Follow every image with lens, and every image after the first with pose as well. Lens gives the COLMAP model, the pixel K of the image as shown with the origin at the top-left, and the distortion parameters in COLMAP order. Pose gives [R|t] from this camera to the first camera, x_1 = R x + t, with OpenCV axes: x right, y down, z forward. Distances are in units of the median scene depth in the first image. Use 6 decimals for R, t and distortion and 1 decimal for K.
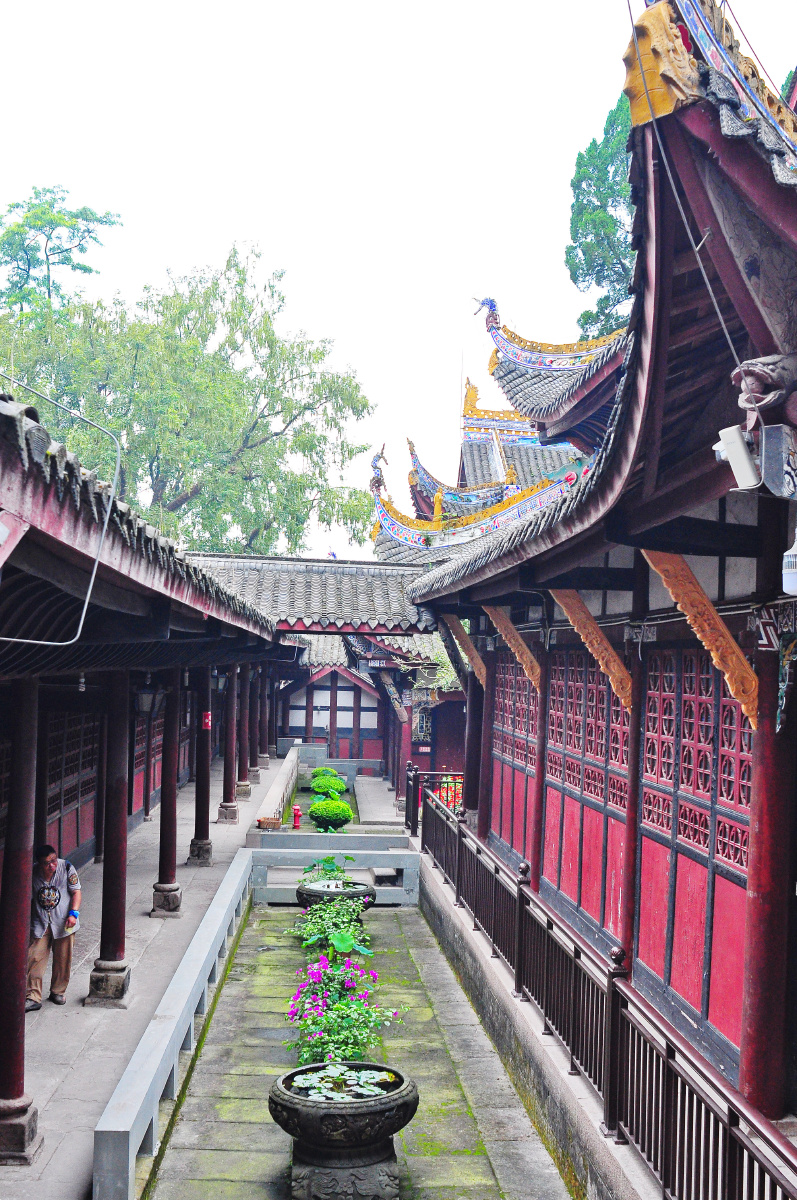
lens RADIAL K [[1317.2, 0, 398.5], [0, 1317.2, 600.0], [0, 0, 1]] dist [-0.083311, 0.044194]
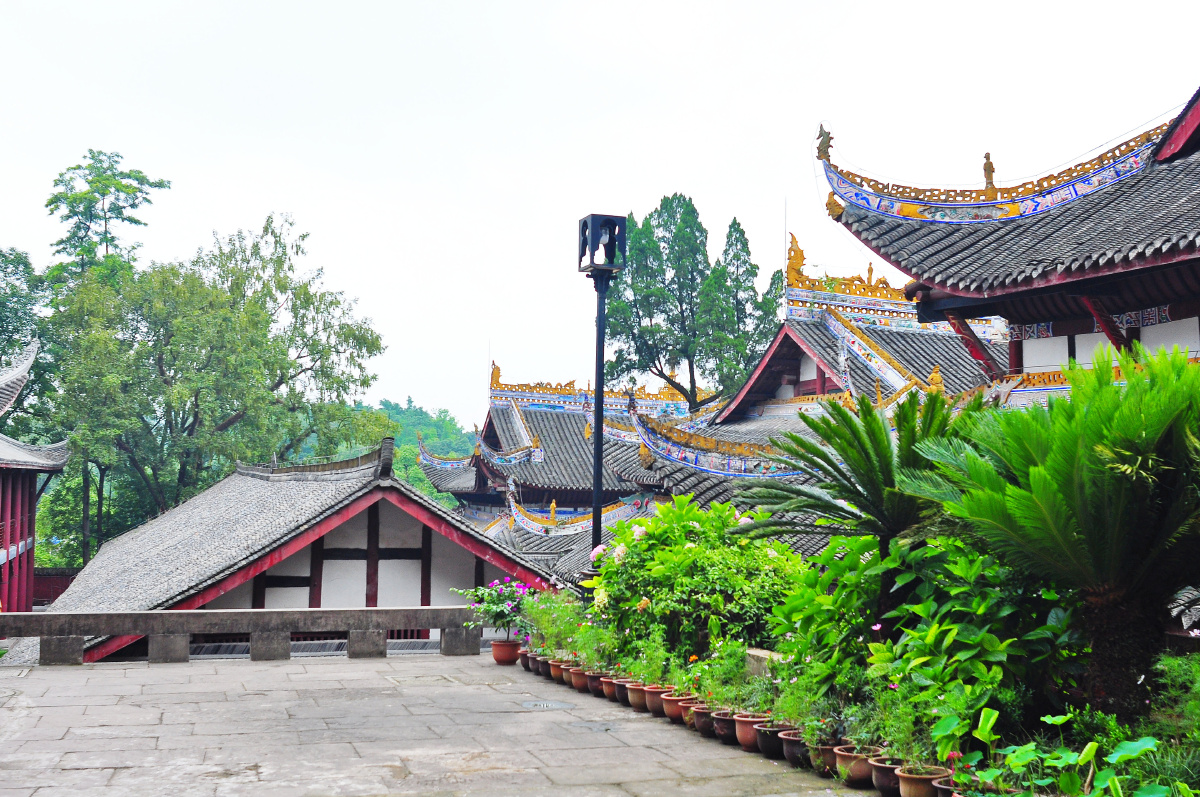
lens RADIAL K [[1317.2, 0, 599.6], [0, 1317.2, 441.1], [0, 0, 1]] dist [-0.083311, 0.044194]
pose [[0.968963, 0.000482, 0.247204, -0.130609], [-0.002117, 0.999978, 0.006347, -0.067423], [-0.247195, -0.006673, 0.968943, -0.266023]]
